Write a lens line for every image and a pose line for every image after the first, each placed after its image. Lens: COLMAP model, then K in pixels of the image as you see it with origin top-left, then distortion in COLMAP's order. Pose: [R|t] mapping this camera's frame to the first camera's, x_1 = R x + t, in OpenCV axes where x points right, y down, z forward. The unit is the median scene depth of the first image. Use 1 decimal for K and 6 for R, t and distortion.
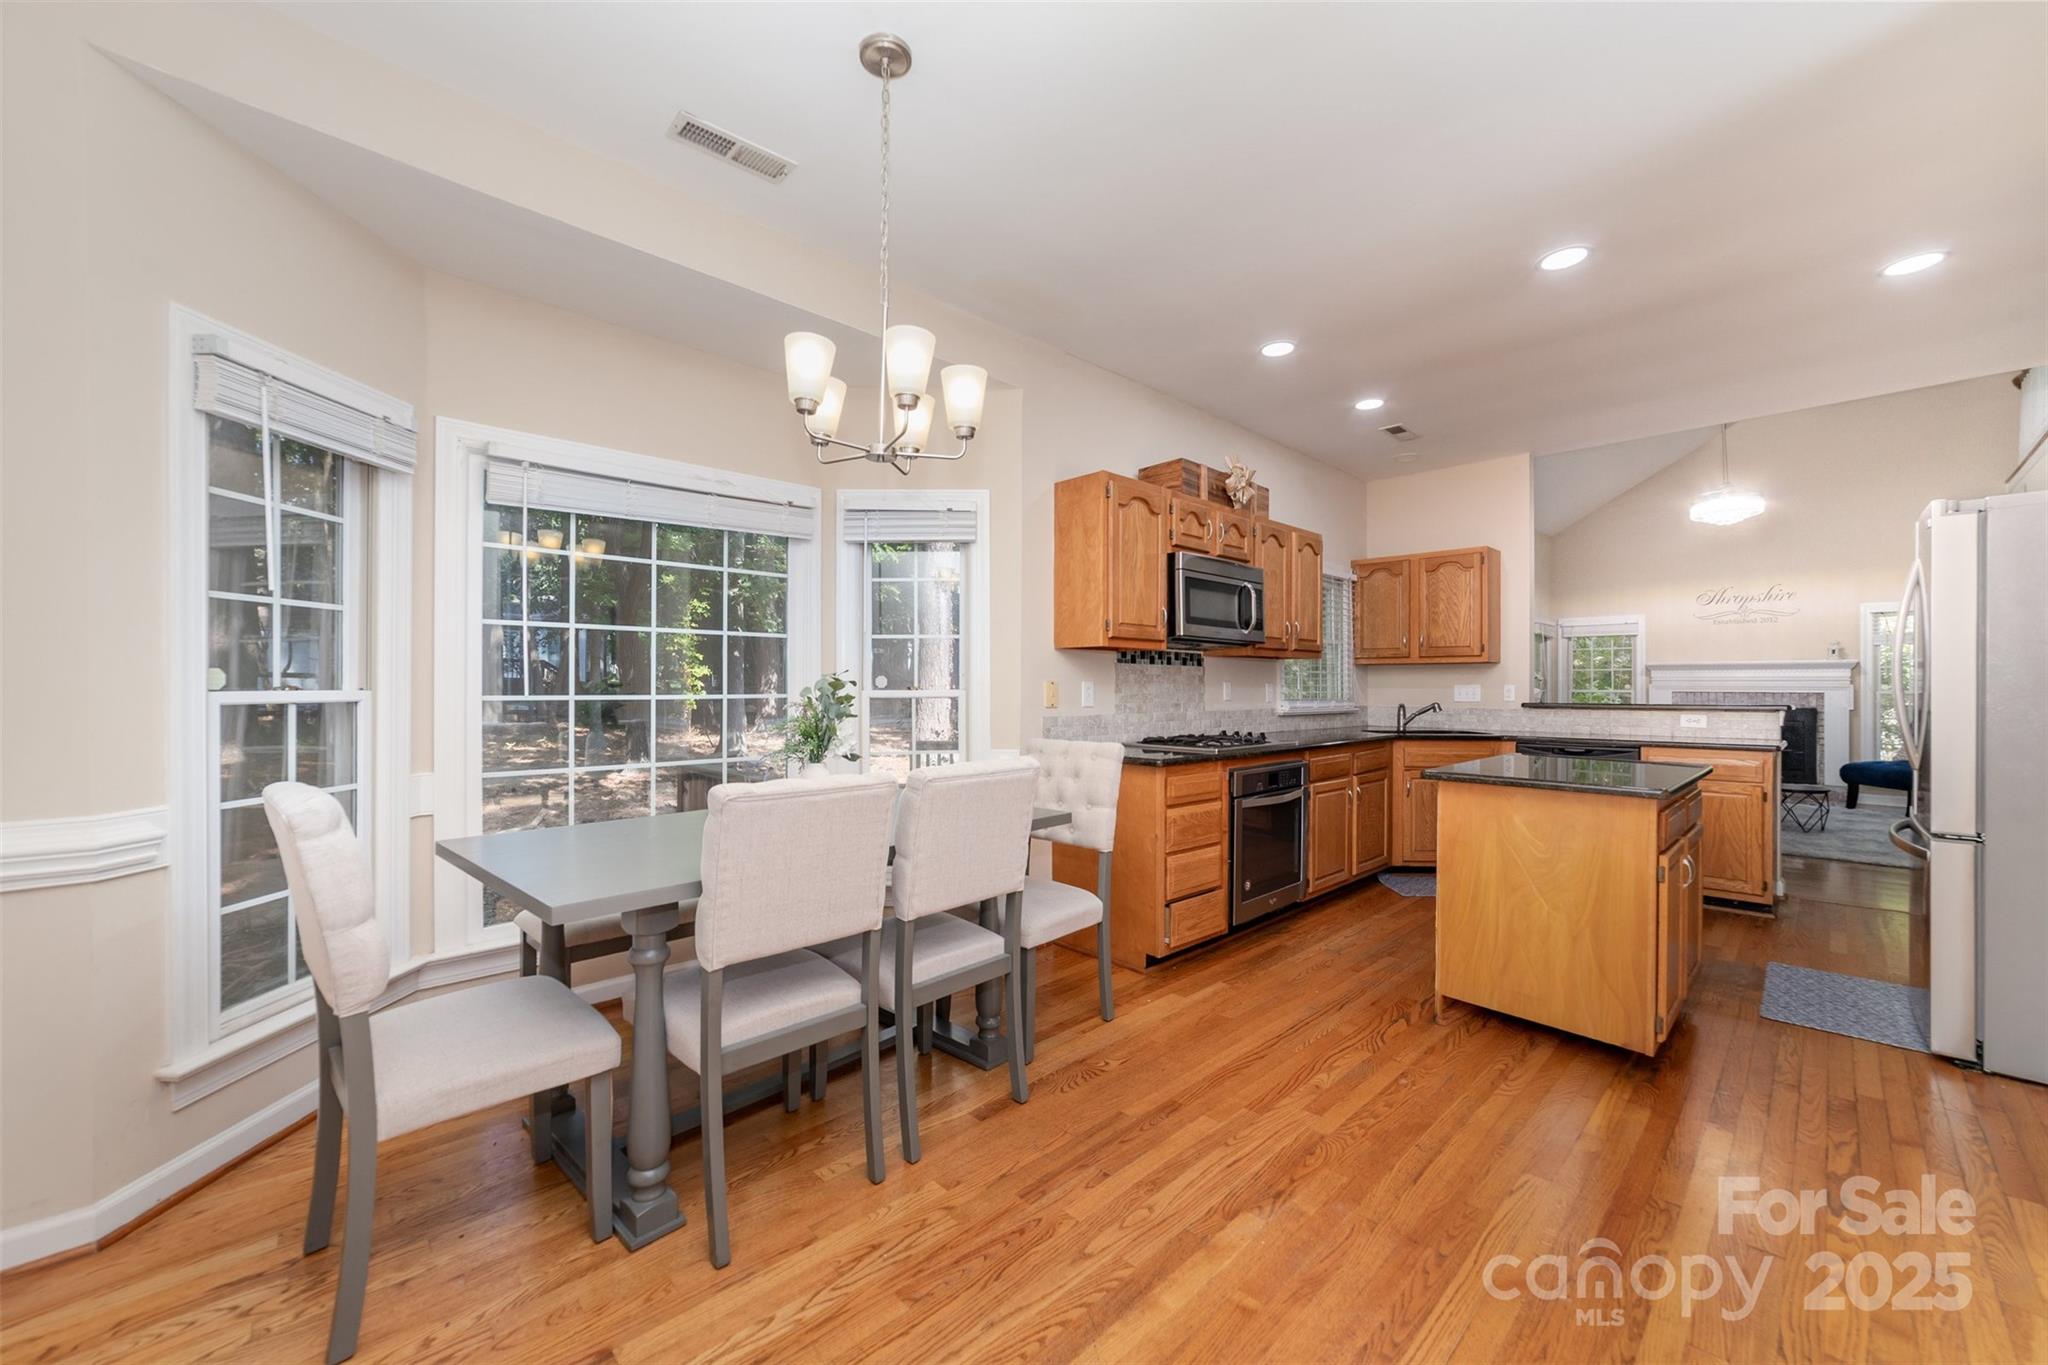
lens RADIAL K [[774.7, 0, 1040.5], [0, 774.7, 684.3], [0, 0, 1]] dist [-0.008696, 0.000082]
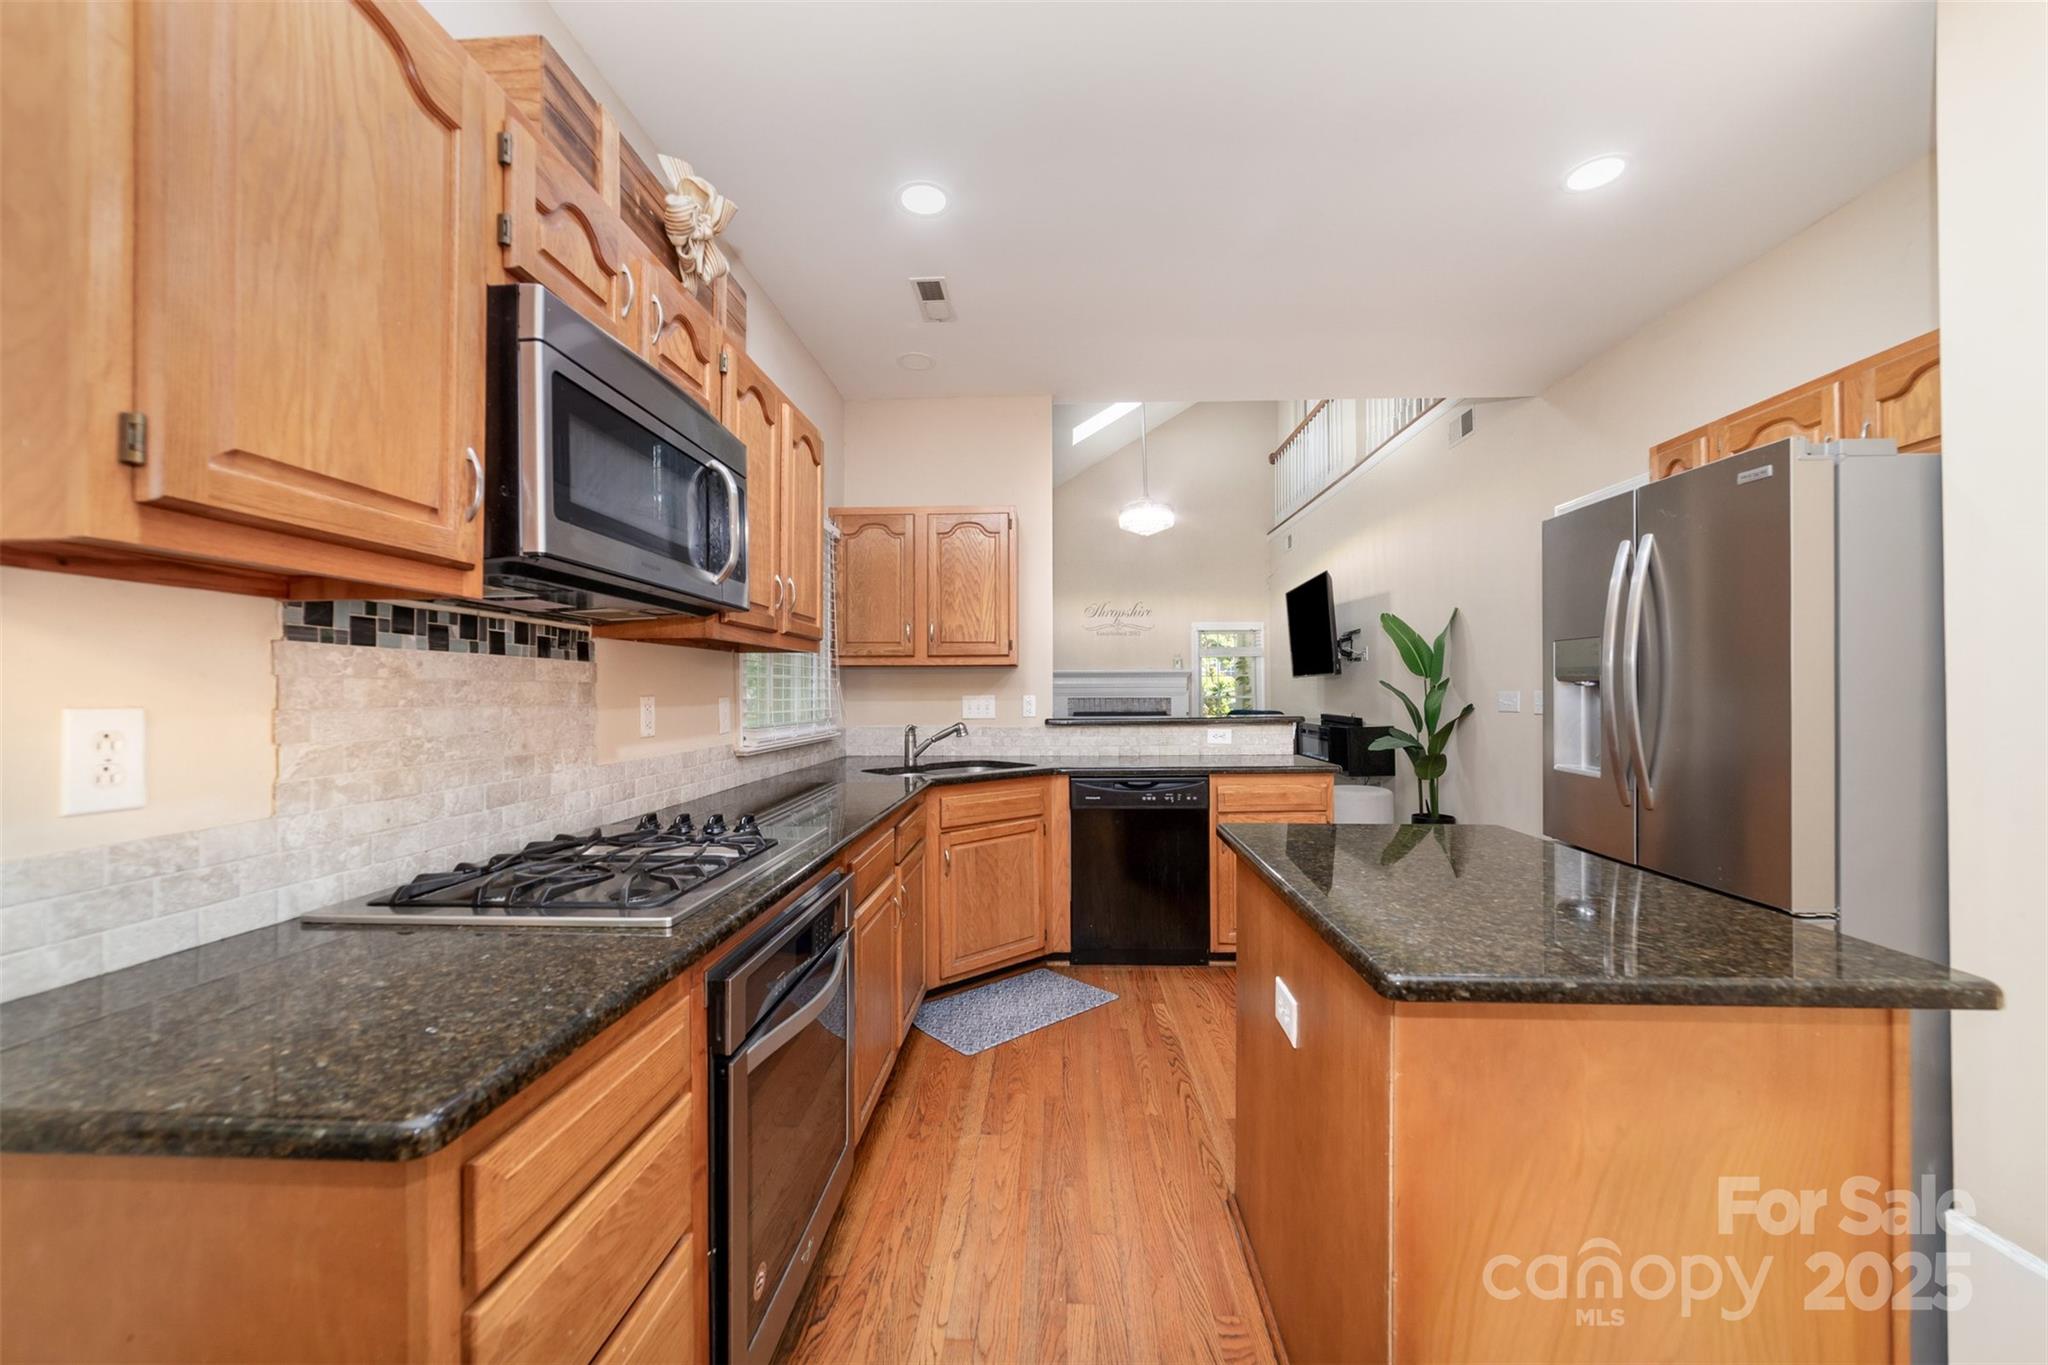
lens RADIAL K [[784.9, 0, 1020.5], [0, 784.9, 685.4], [0, 0, 1]] dist [-0.027867, 0.011276]
pose [[0.733802, -0.000117, 0.679363, 0.085430], [0.004011, 0.999983, -0.004160, -0.006624], [-0.679351, 0.005777, 0.733791, 0.489460]]
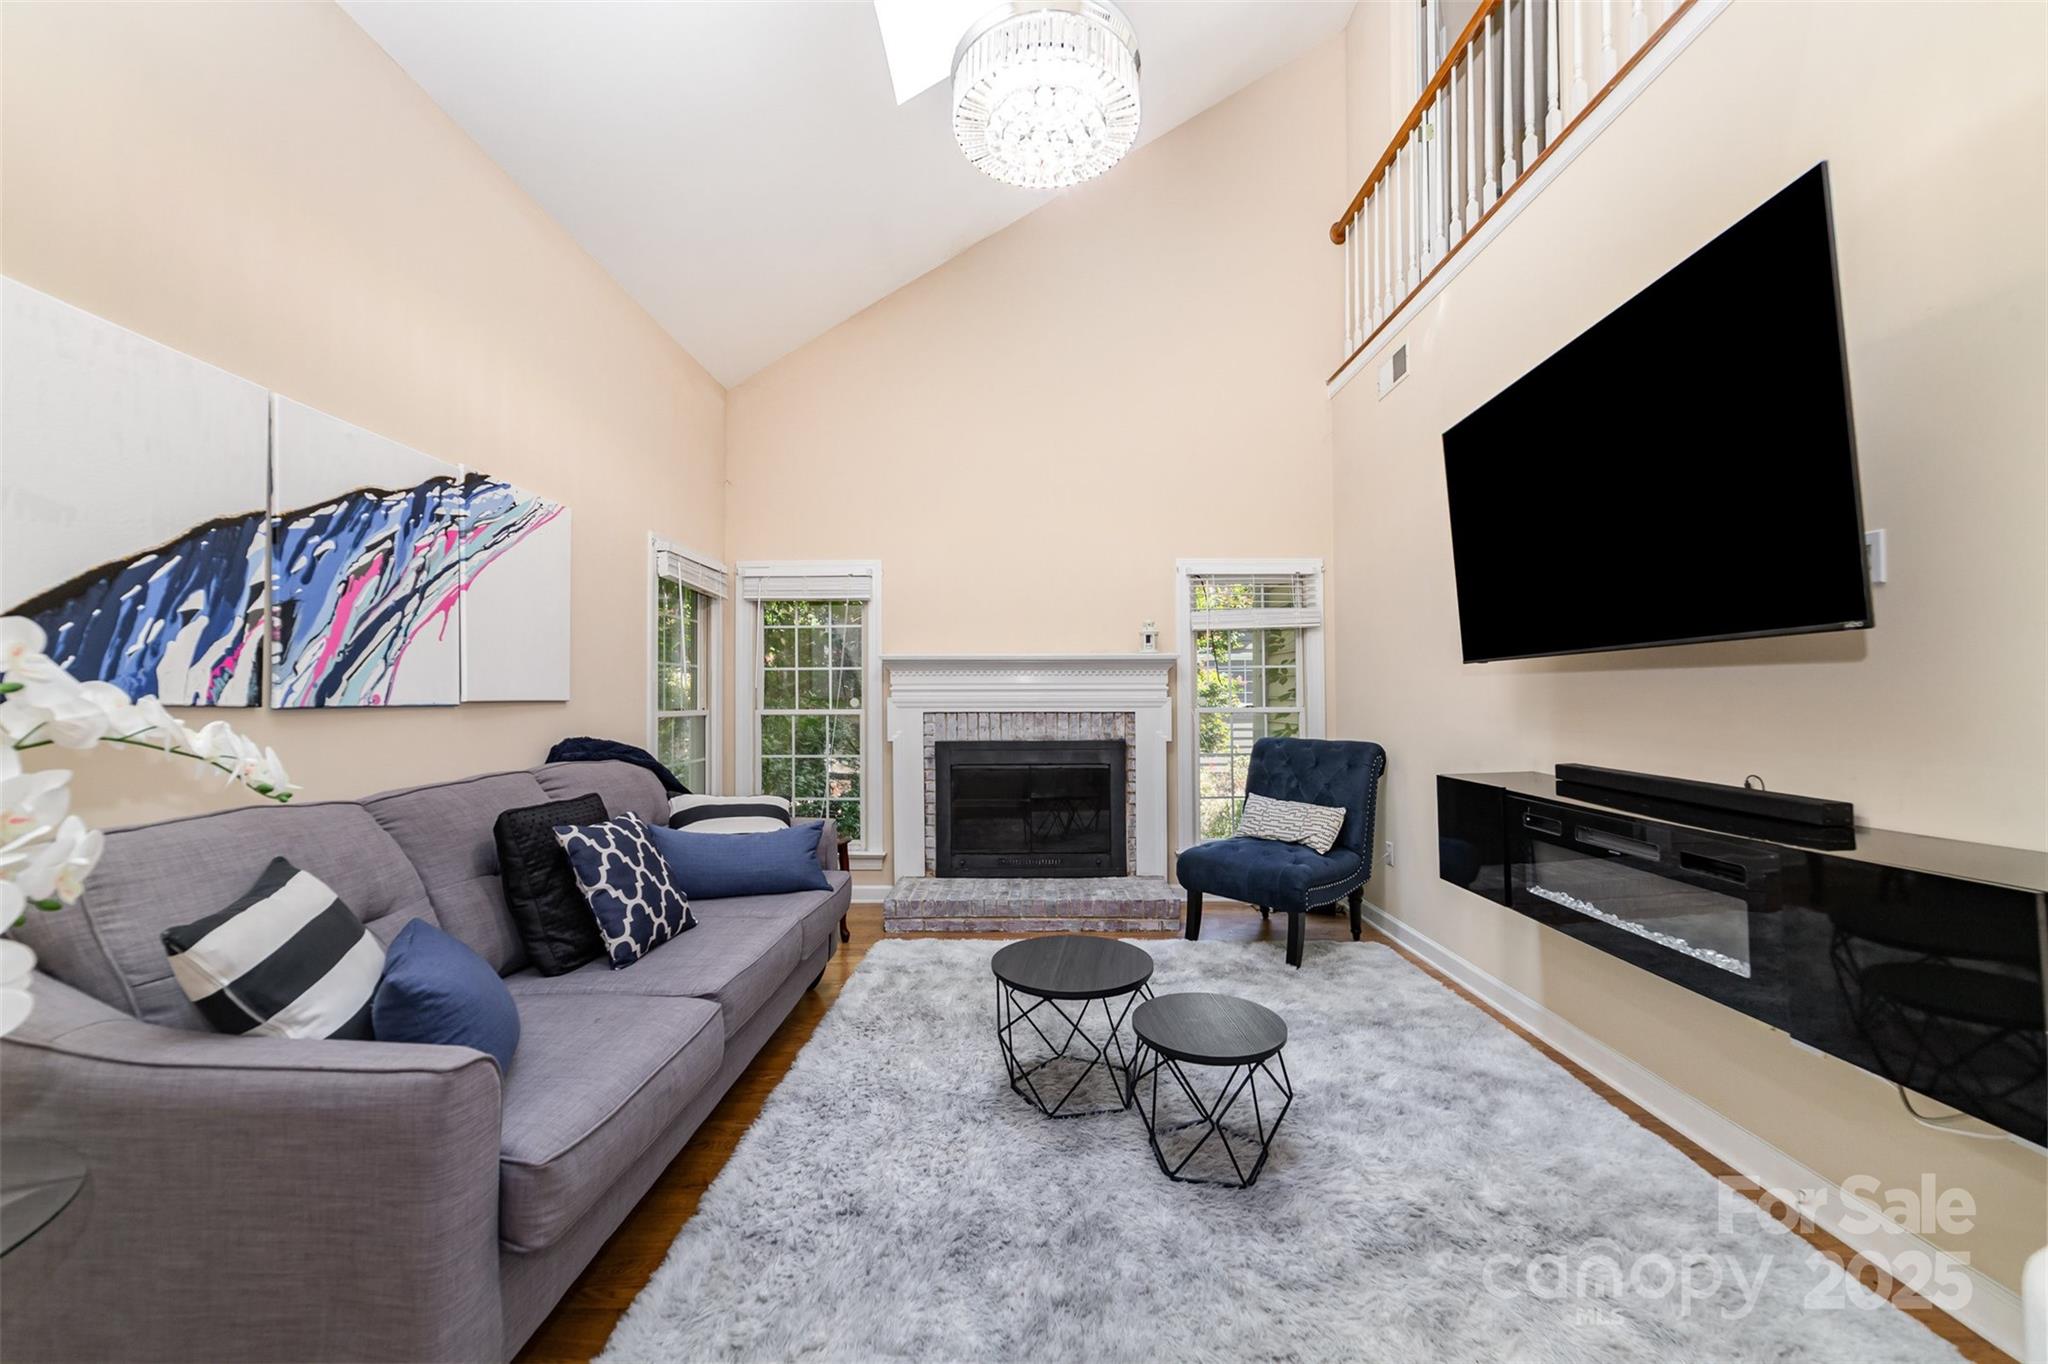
lens RADIAL K [[784.9, 0, 1020.5], [0, 784.9, 684.9], [0, 0, 1]] dist [-0.027867, 0.011276]
pose [[0.703044, 0.005893, 0.711121, 0.942776], [0.000060, 0.999965, -0.008346, -0.006940], [-0.711146, 0.005910, 0.703020, 1.118601]]
